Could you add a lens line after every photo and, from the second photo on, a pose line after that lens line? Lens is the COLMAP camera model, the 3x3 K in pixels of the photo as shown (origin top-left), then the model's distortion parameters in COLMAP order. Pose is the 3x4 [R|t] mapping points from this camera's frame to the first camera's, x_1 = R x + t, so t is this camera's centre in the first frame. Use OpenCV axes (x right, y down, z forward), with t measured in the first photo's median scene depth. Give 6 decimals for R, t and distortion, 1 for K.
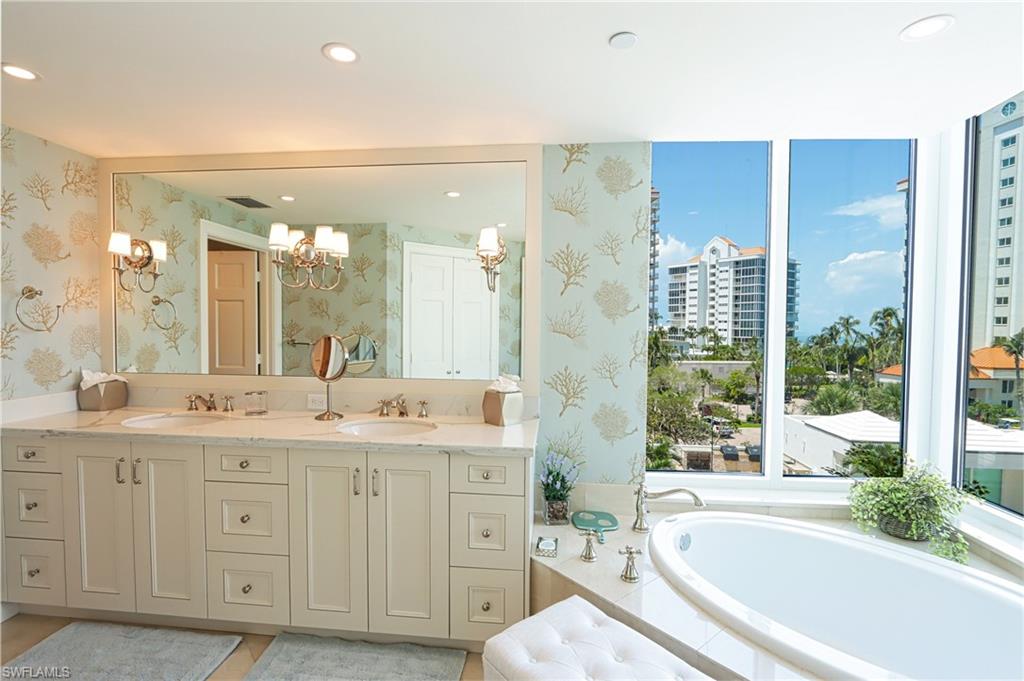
lens RADIAL K [[477.9, 0, 506.5], [0, 477.9, 341.5], [0, 0, 1]] dist [-0.012944, 0.003729]
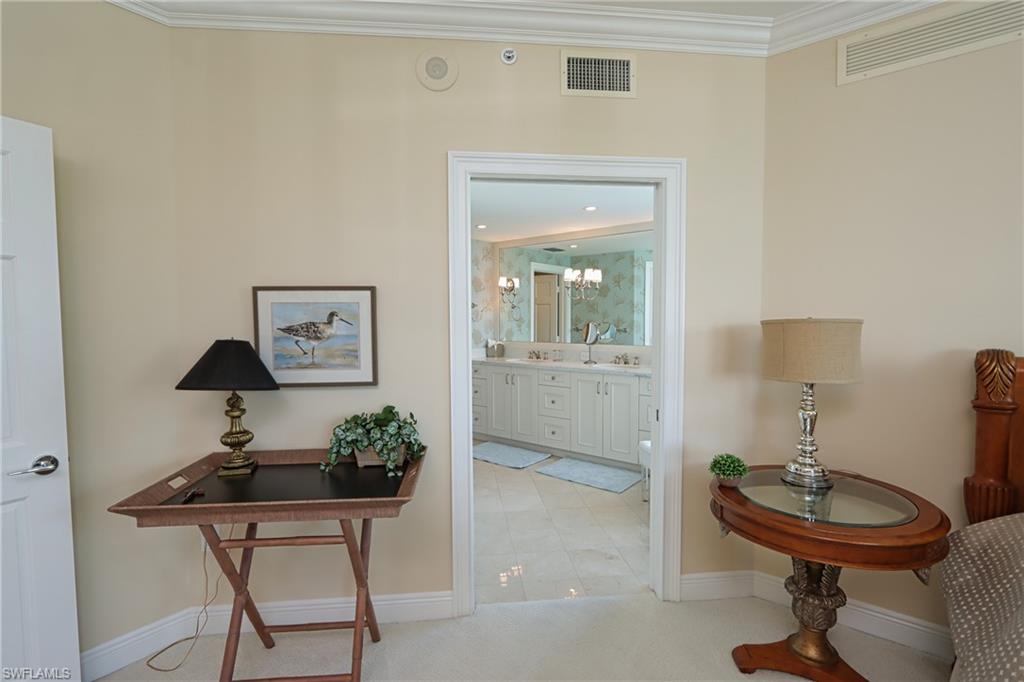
lens RADIAL K [[477.9, 0, 510.1], [0, 477.9, 345.5], [0, 0, 1]] dist [-0.012944, 0.003729]
pose [[0.838995, 0.017991, -0.543841, 0.415567], [-0.007457, 0.999740, 0.021569, 0.040836], [0.544087, -0.014041, 0.838911, -0.827384]]
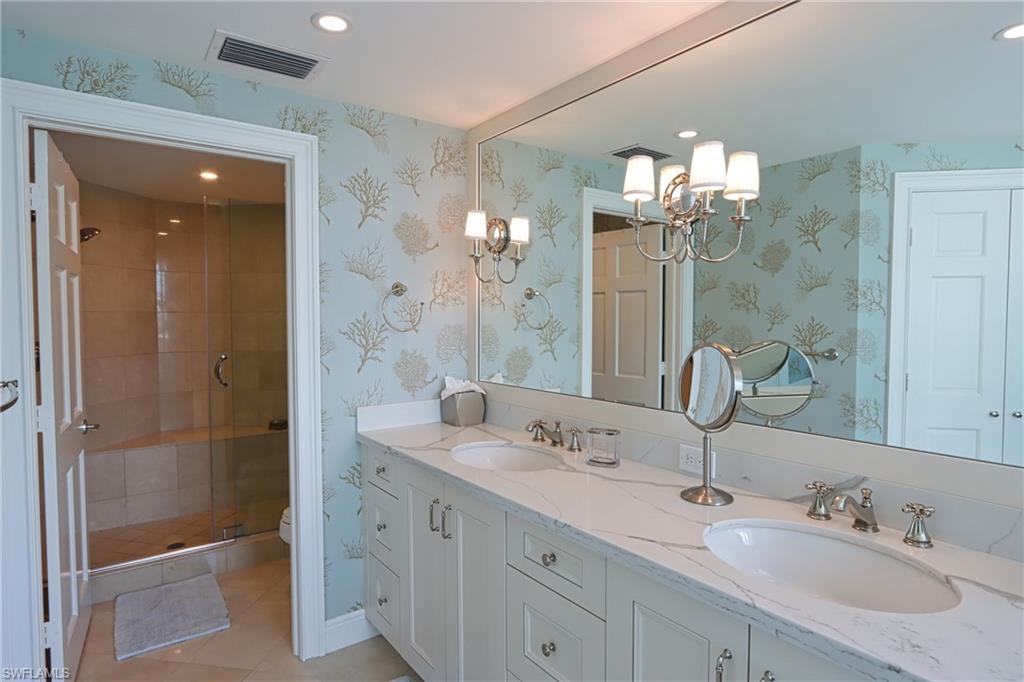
lens RADIAL K [[562.6, 0, 505.1], [0, 562.6, 337.0], [0, 0, 1]] dist [-0.021078, 0.004191]
pose [[0.668930, 0.016939, -0.743133, -0.055204], [-0.021527, 0.999762, 0.003411, -0.017053], [0.743014, 0.013716, 0.669135, 0.382421]]
